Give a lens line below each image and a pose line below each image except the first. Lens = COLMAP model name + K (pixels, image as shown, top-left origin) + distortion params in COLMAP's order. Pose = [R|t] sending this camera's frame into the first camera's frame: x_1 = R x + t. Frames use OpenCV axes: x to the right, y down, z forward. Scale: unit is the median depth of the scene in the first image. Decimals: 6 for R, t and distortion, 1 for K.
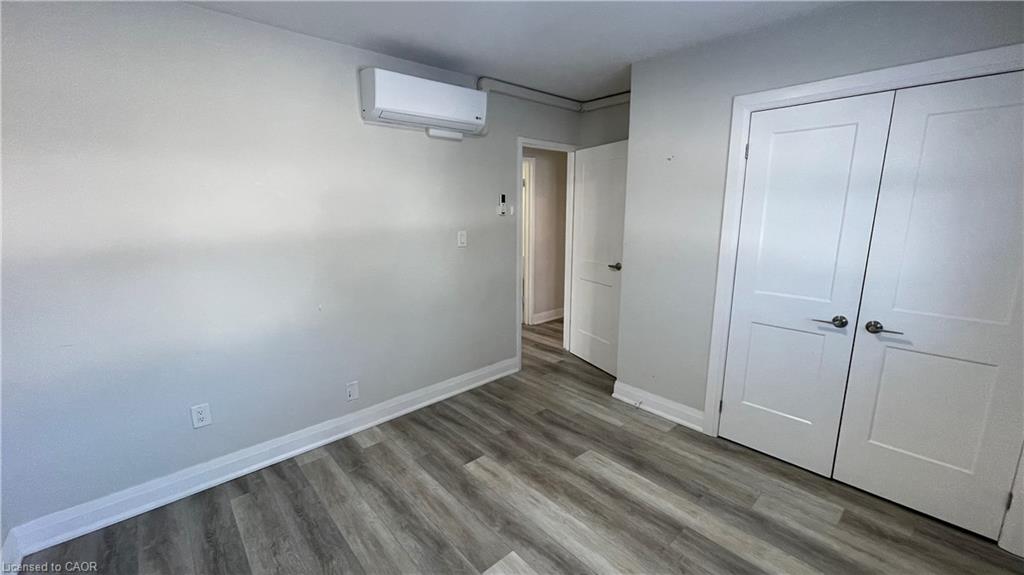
lens RADIAL K [[421.1, 0, 505.6], [0, 421.1, 287.2], [0, 0, 1]] dist [0.013795, 0.000266]
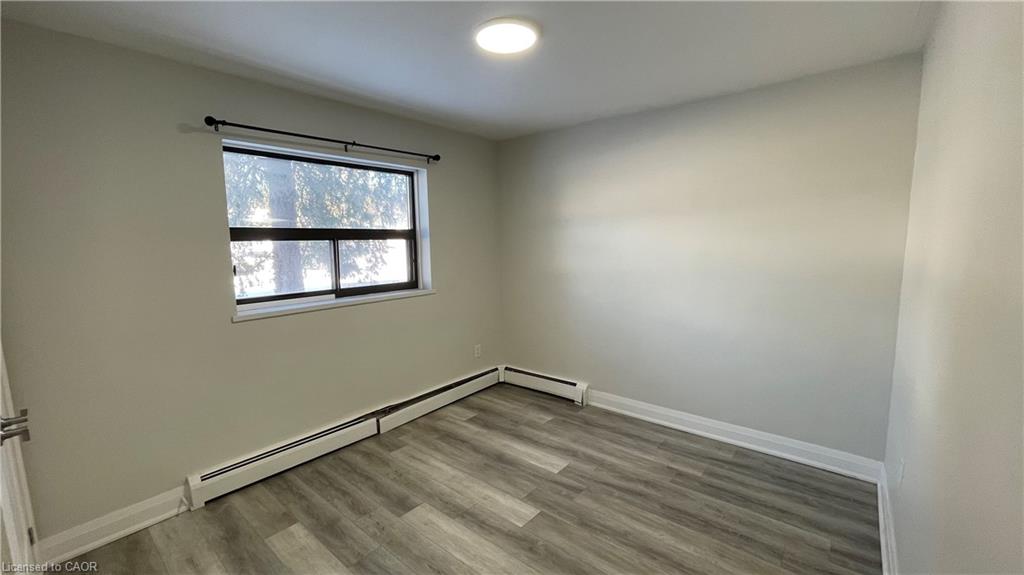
lens RADIAL K [[421.1, 0, 503.2], [0, 421.1, 287.8], [0, 0, 1]] dist [0.013795, 0.000266]
pose [[-0.990894, 0.034232, -0.130218, 0.166352], [-0.007136, 0.952430, 0.304674, -0.305177], [0.134453, 0.302828, -0.943513, 1.604030]]
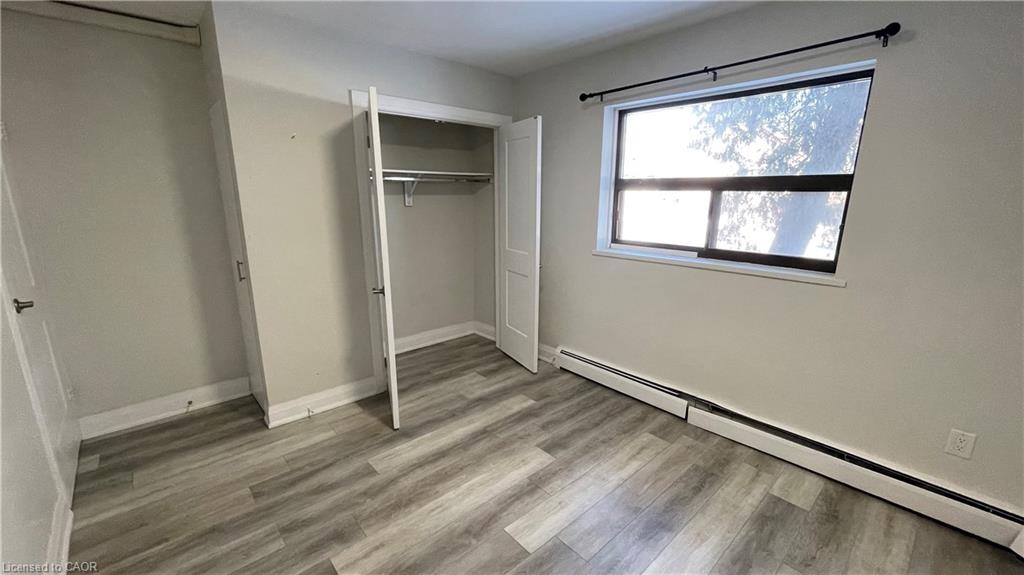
lens RADIAL K [[421.1, 0, 514.9], [0, 421.1, 287.4], [0, 0, 1]] dist [0.013795, 0.000266]
pose [[-0.012008, -0.220530, 0.975306, -0.717717], [0.187679, 0.957545, 0.218824, -0.127759], [-0.982157, 0.185672, 0.029890, 0.707540]]
